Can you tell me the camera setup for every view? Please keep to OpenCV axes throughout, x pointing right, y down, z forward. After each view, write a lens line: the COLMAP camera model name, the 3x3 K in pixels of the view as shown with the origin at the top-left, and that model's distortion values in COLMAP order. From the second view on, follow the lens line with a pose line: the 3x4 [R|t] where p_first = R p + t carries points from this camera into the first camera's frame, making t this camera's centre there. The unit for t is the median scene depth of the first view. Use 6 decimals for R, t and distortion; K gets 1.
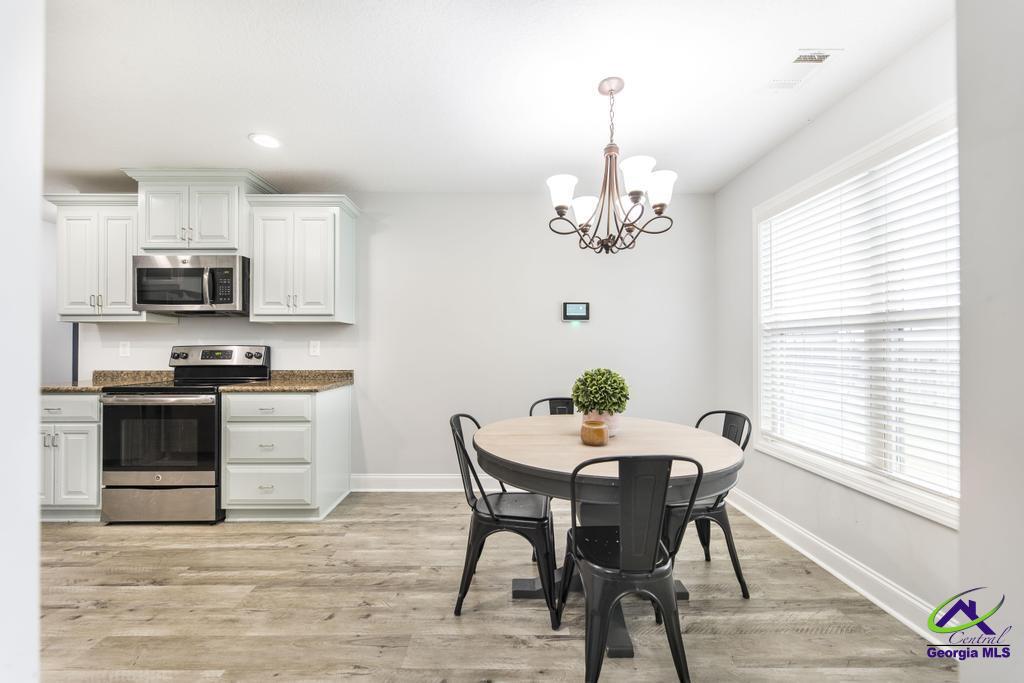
lens RADIAL K [[418.1, 0, 507.9], [0, 418.1, 345.0], [0, 0, 1]] dist [-0.000671, 0.000014]
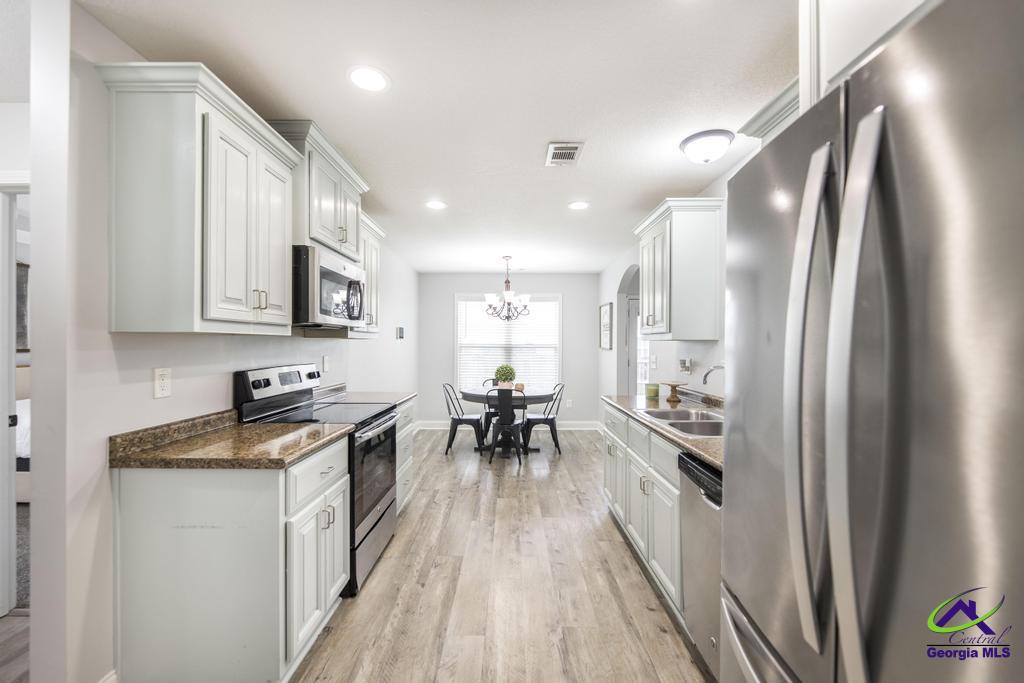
lens RADIAL K [[418.1, 0, 507.9], [0, 418.1, 345.0], [0, 0, 1]] dist [-0.000671, 0.000014]
pose [[0.012846, -0.000584, 0.999917, -1.899502], [-0.004982, 0.999987, 0.000649, -0.052402], [-0.999905, -0.004990, 0.012843, 0.759342]]
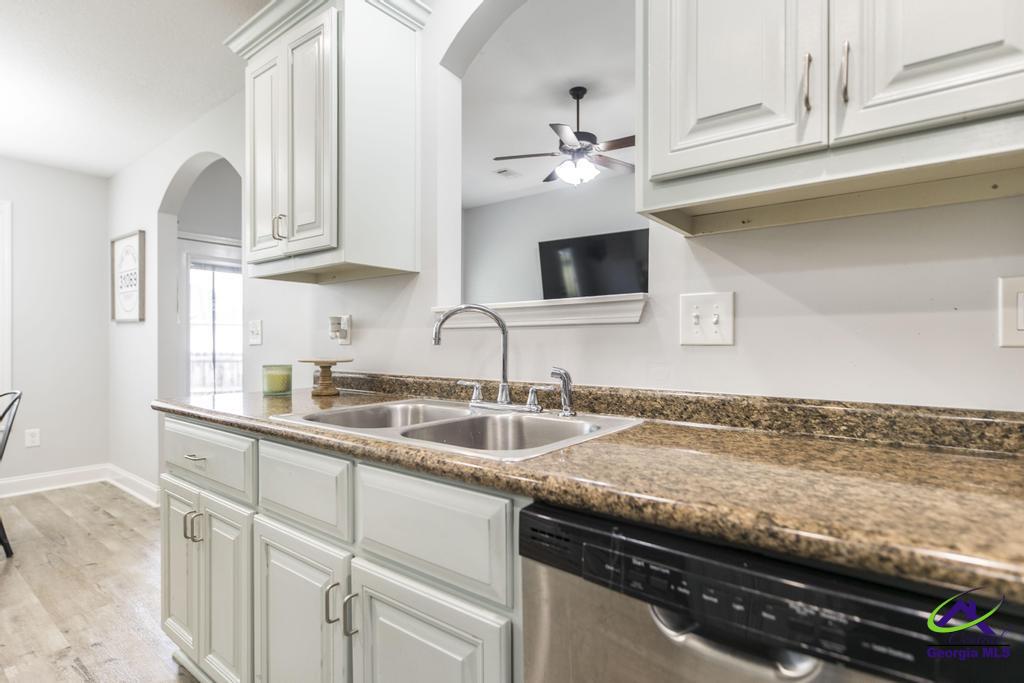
lens RADIAL K [[521.8, 0, 511.7], [0, 521.8, 349.6], [0, 0, 1]] dist [-0.000168, 0.000416]
pose [[-0.775744, -0.007008, 0.631009, -1.373193], [-0.004665, 0.999975, 0.005371, 0.036041], [-0.631031, 0.001223, -0.775757, 0.714098]]
